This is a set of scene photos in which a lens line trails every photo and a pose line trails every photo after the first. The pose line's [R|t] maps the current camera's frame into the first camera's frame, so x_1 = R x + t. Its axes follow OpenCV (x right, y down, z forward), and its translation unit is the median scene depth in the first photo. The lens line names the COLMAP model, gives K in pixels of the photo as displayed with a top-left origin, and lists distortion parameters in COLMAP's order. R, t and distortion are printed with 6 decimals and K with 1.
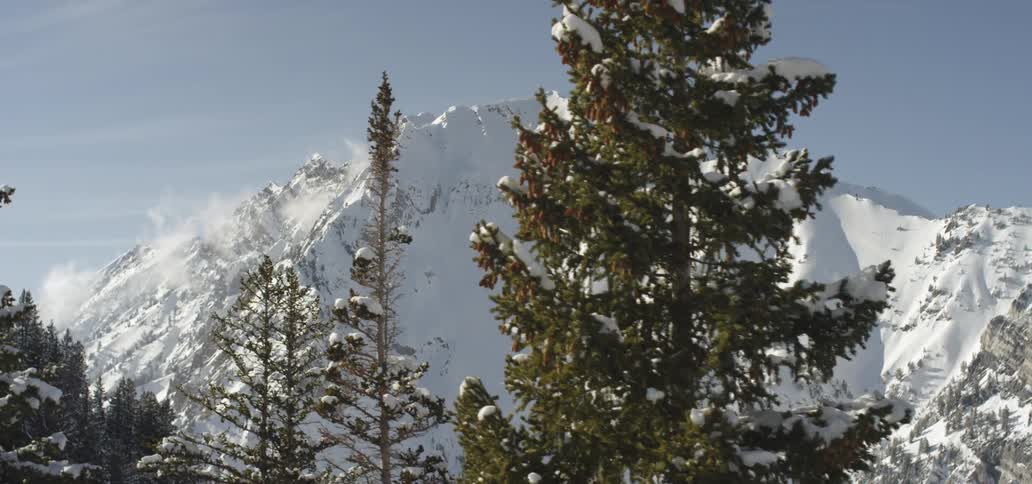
lens RADIAL K [[1617.3, 0, 514.7], [0, 1617.3, 241.8], [0, 0, 1]] dist [-0.055669, 0.000000]
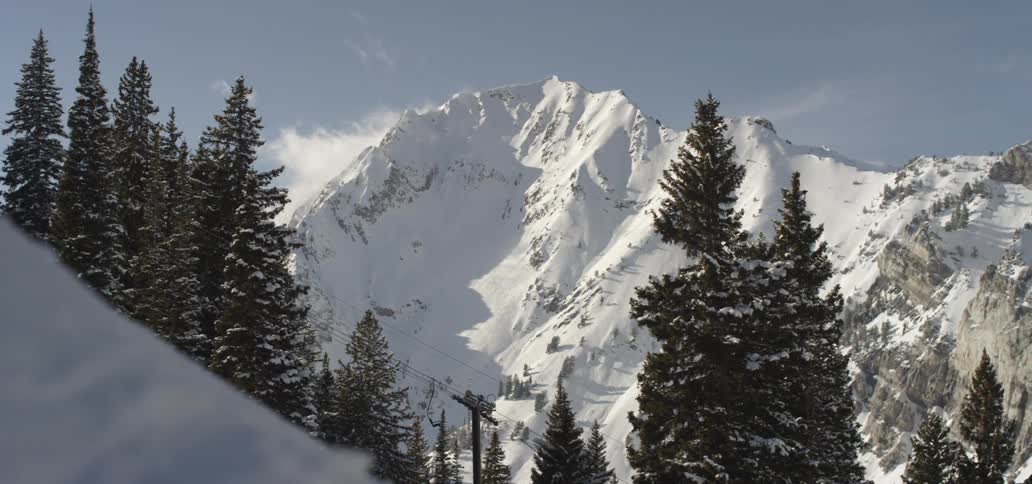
lens RADIAL K [[1617.3, 0, 520.6], [0, 1617.3, 243.1], [0, 0, 1]] dist [-0.055669, 0.000000]
pose [[0.996608, -0.028791, -0.077096, 0.108749], [0.027180, 0.999391, -0.021864, 0.049908], [0.077678, 0.019694, 0.996784, -0.053576]]
